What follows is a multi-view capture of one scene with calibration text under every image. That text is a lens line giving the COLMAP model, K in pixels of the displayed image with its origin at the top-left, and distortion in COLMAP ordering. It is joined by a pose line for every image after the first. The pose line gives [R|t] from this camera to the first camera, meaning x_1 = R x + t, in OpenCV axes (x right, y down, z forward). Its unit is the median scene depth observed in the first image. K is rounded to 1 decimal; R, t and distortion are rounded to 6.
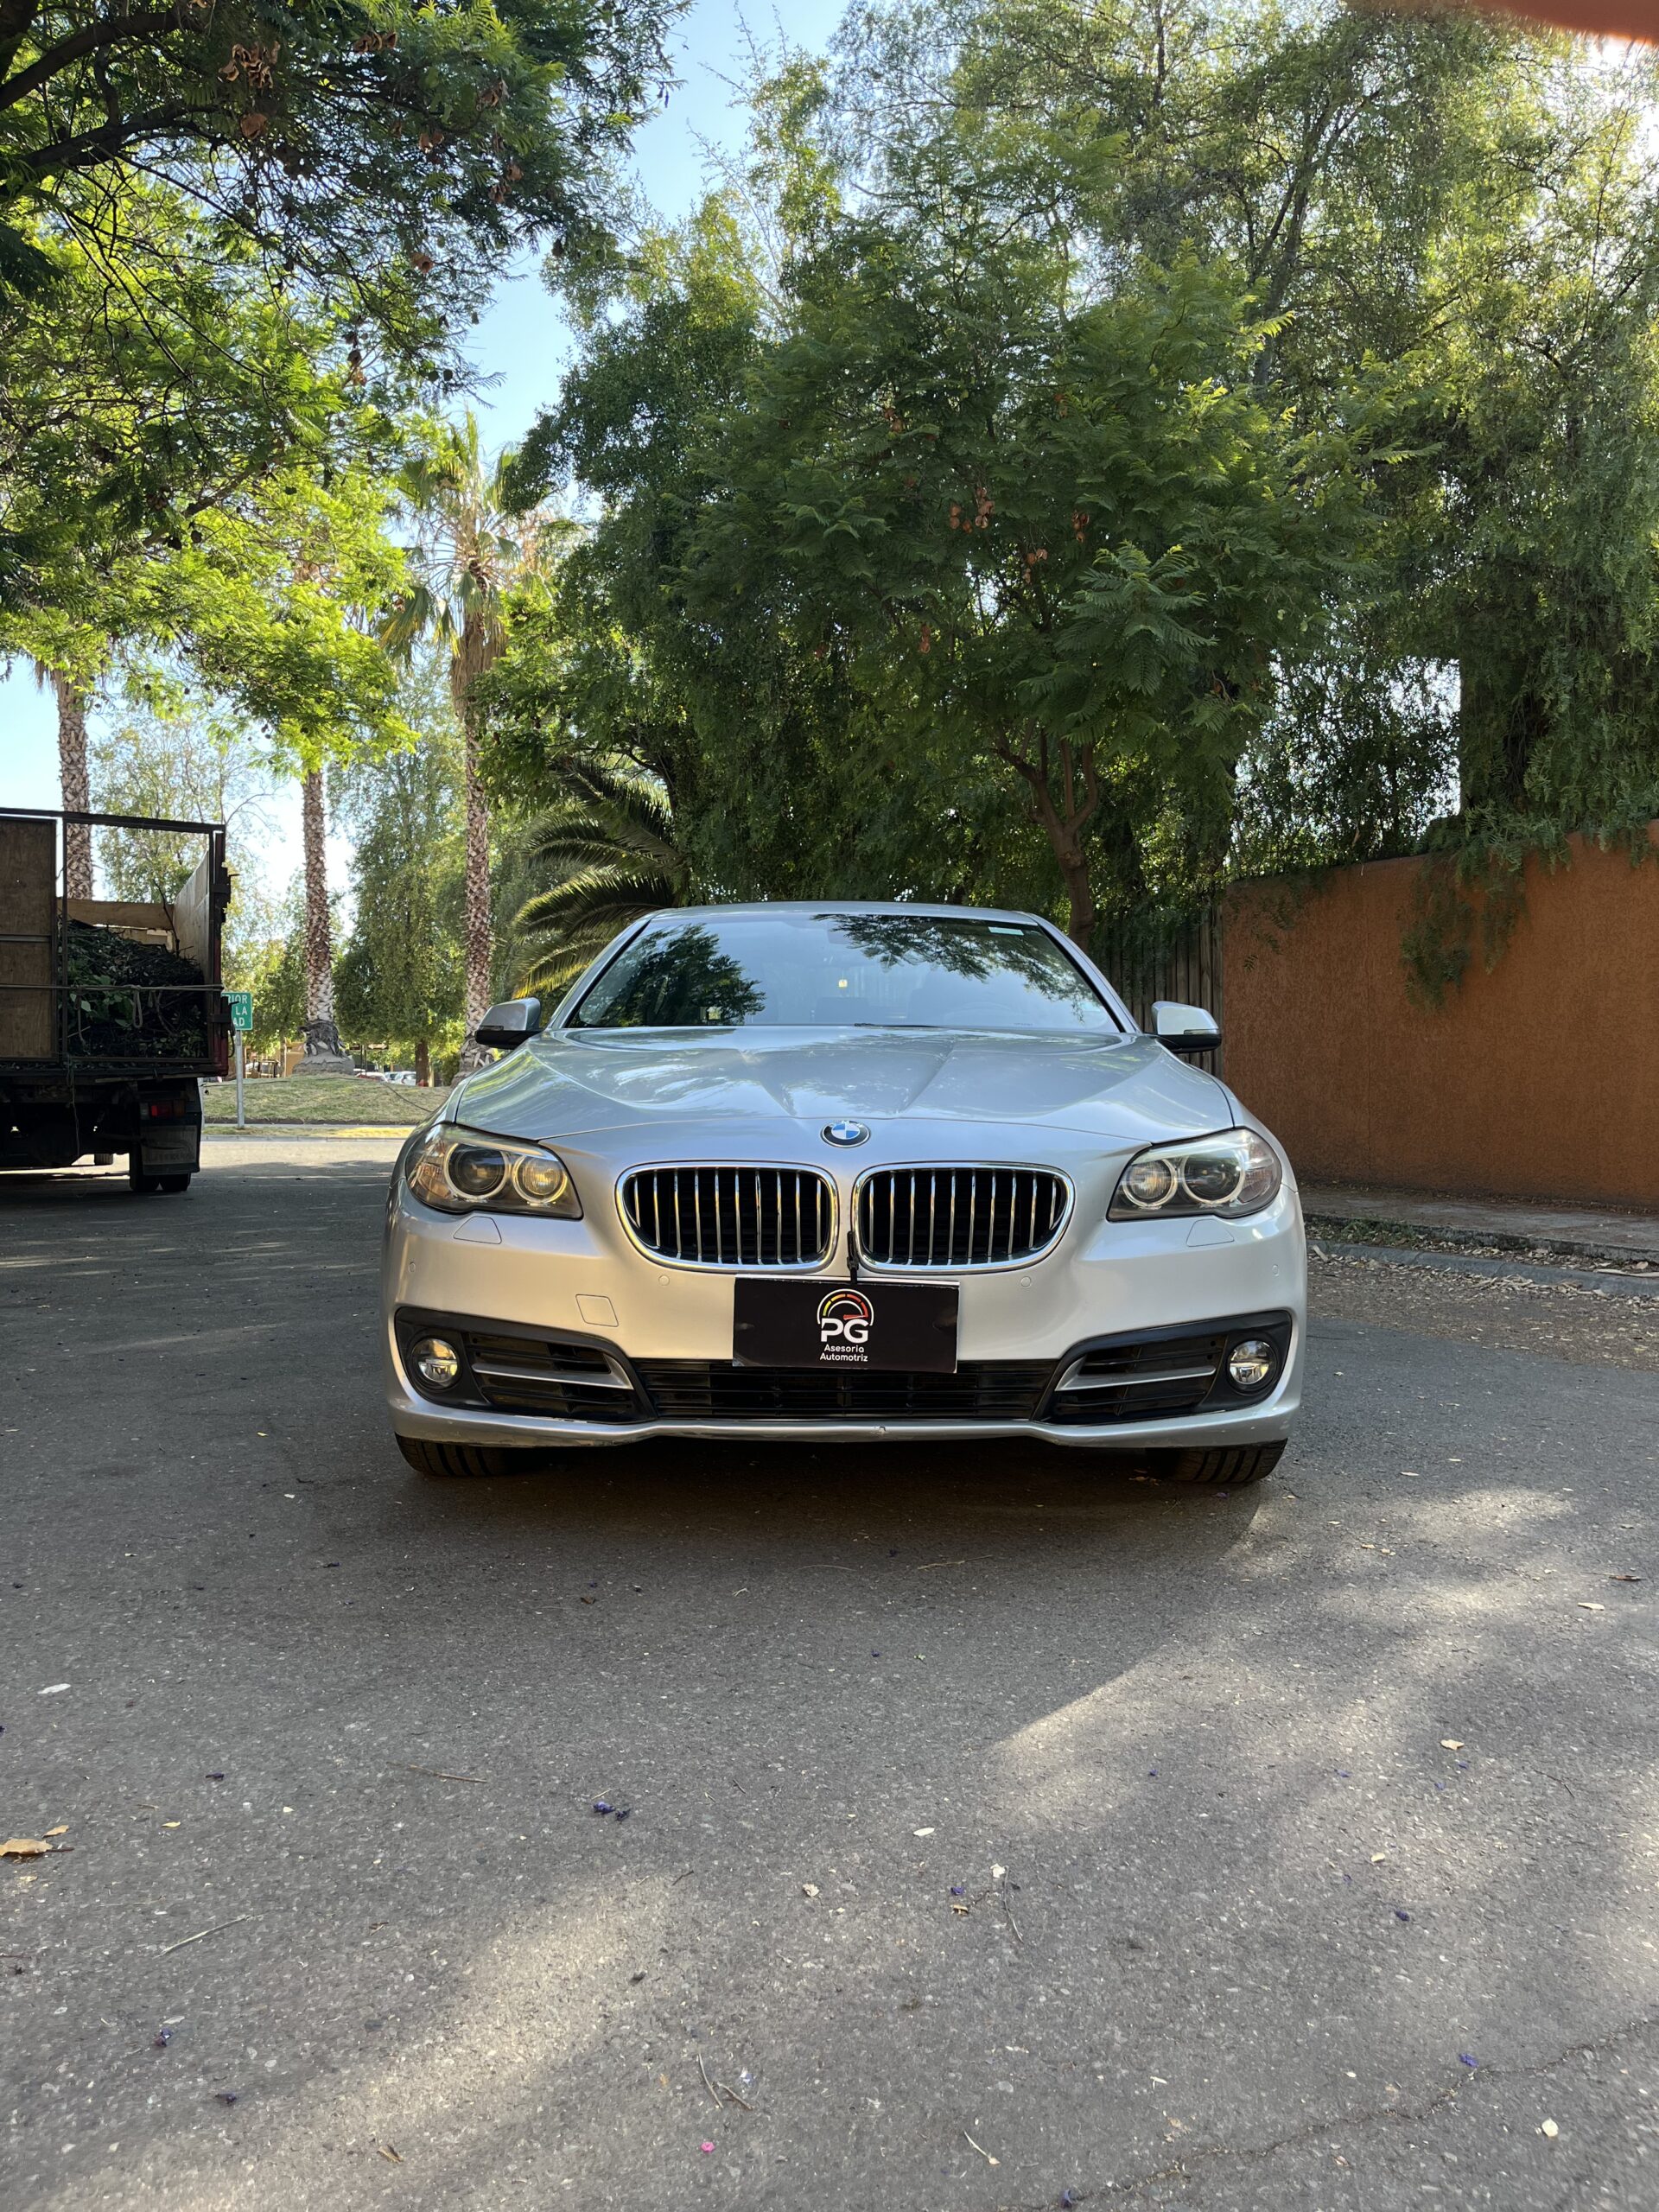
lens RADIAL K [[1691.0, 0, 833.9], [0, 1691.0, 1096.8], [0, 0, 1]] dist [0.034648, -0.037738]
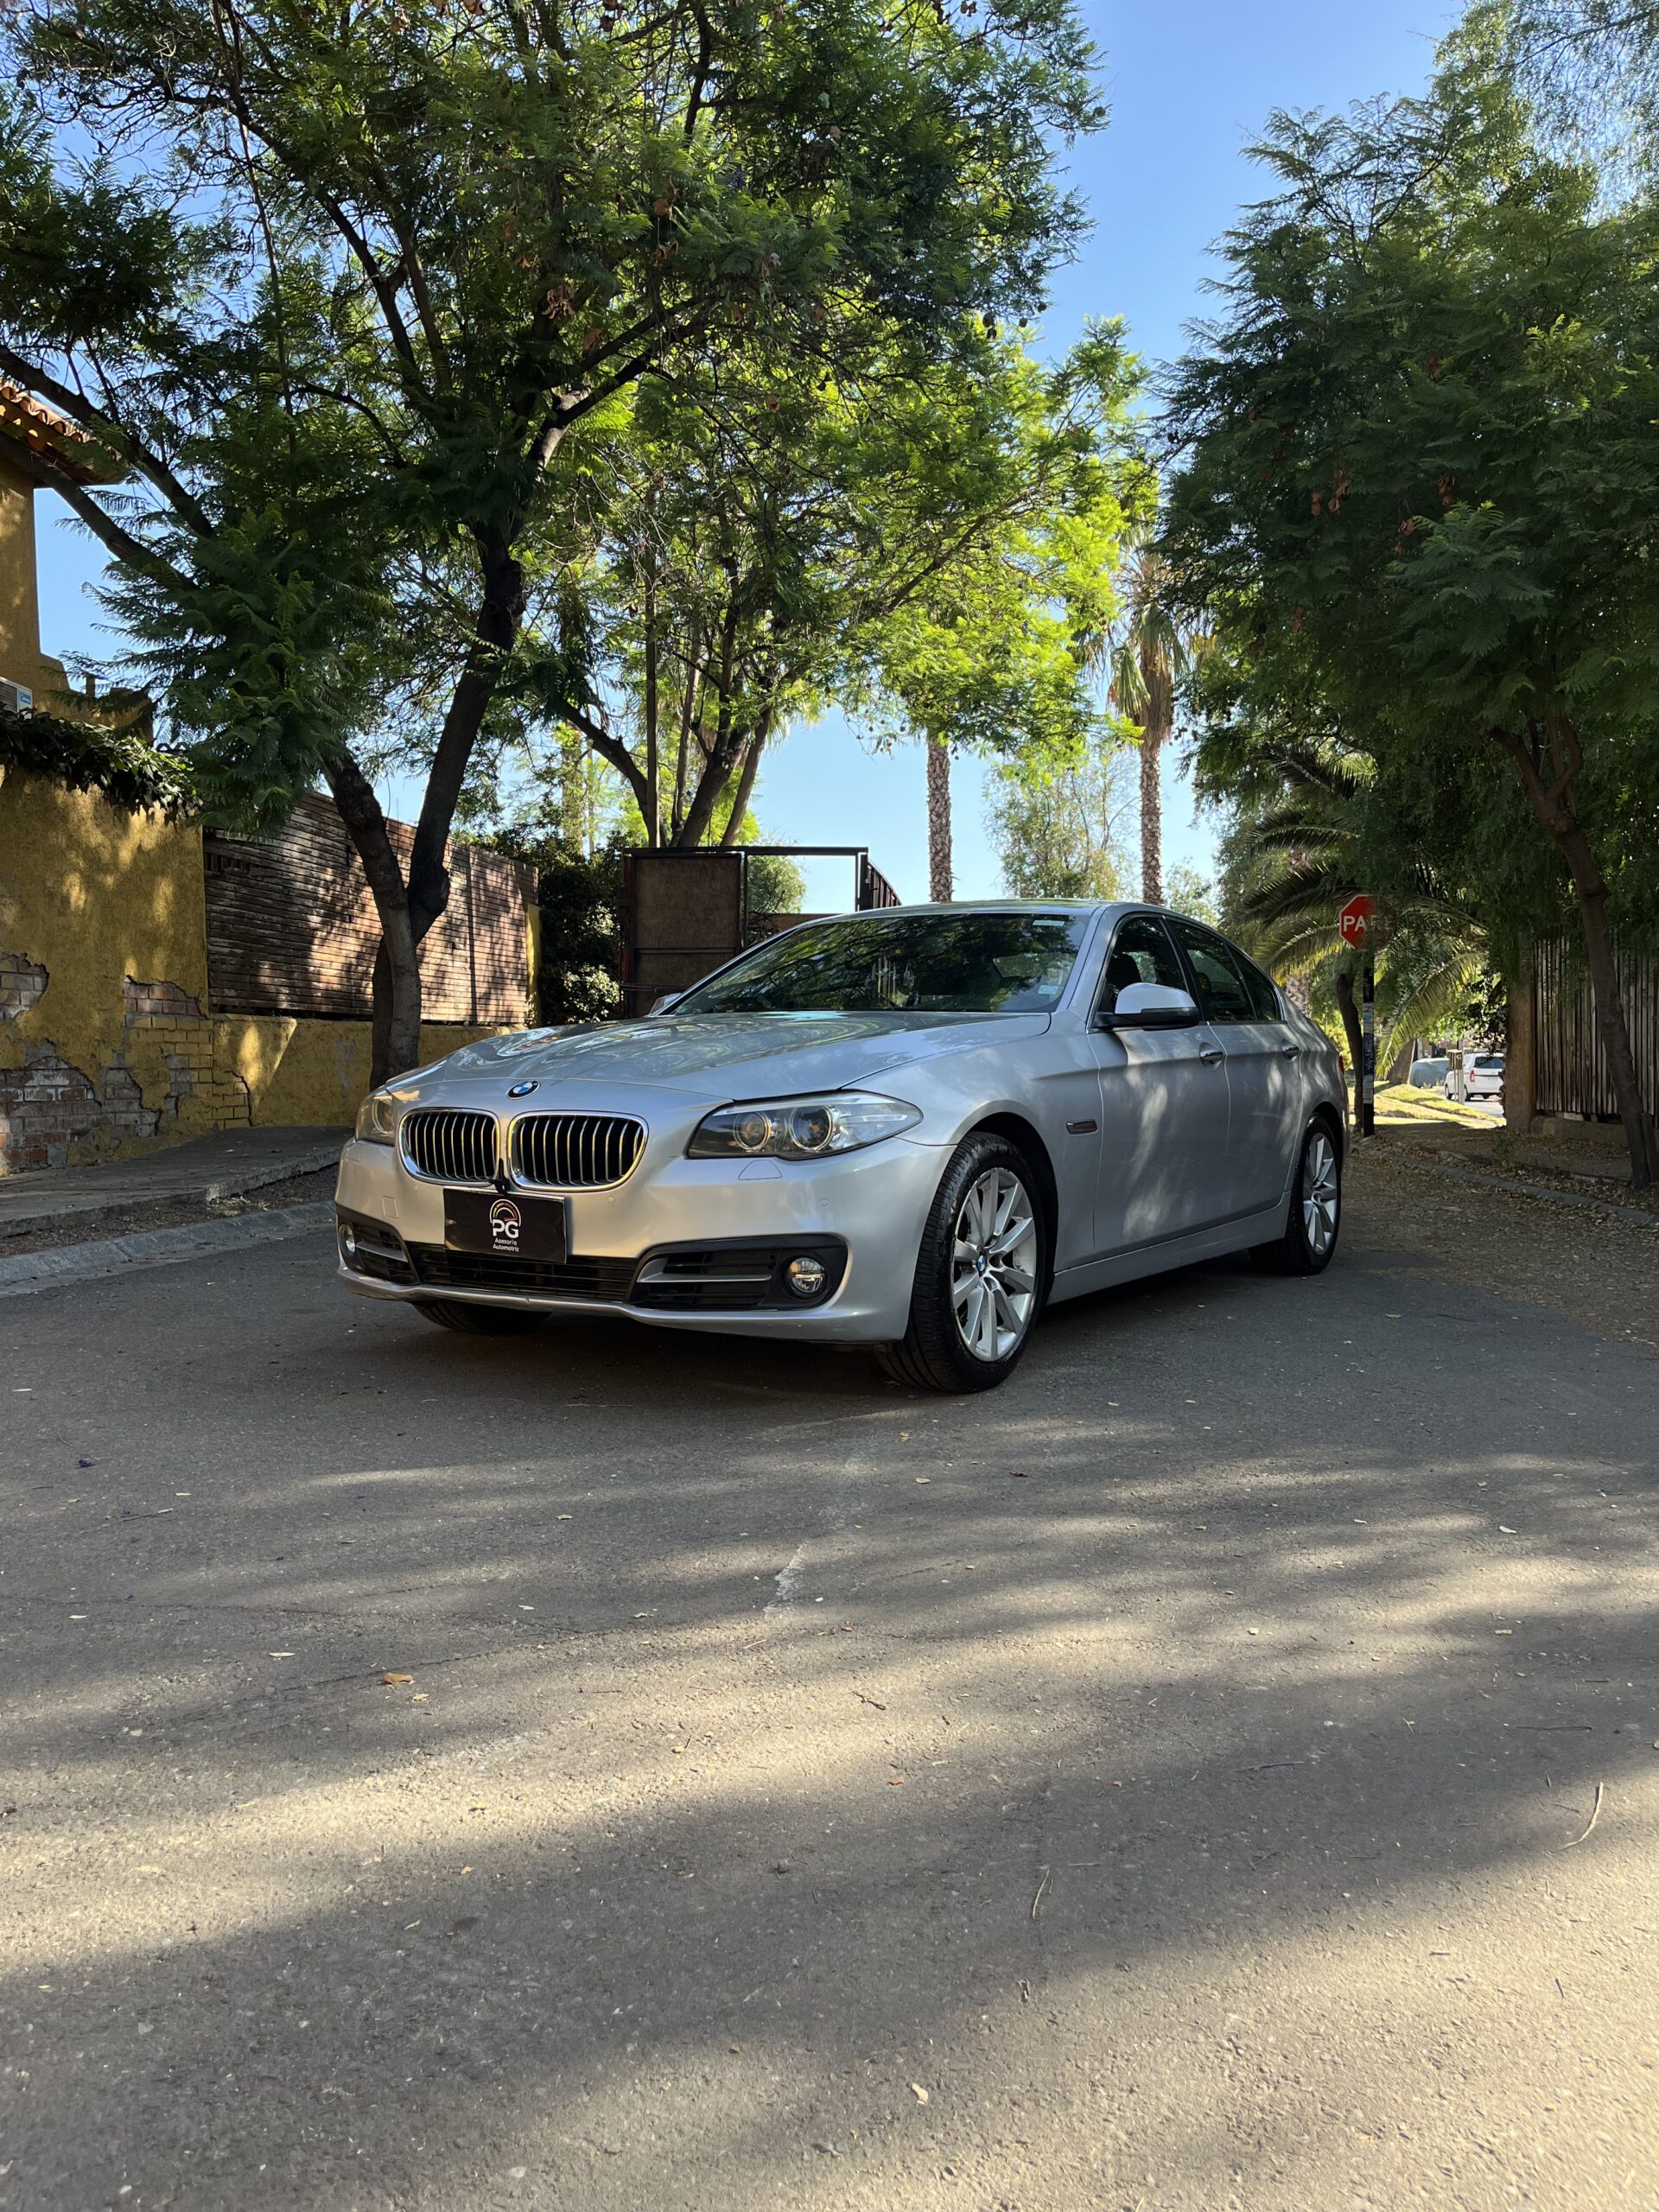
lens RADIAL K [[1691.0, 0, 828.1], [0, 1691.0, 1116.3], [0, 0, 1]] dist [0.034648, -0.037738]
pose [[0.847759, 0.010299, -0.530282, 0.979578], [0.000068, 0.999809, 0.019526, 0.015136], [0.530382, -0.016589, 0.847596, -0.064919]]
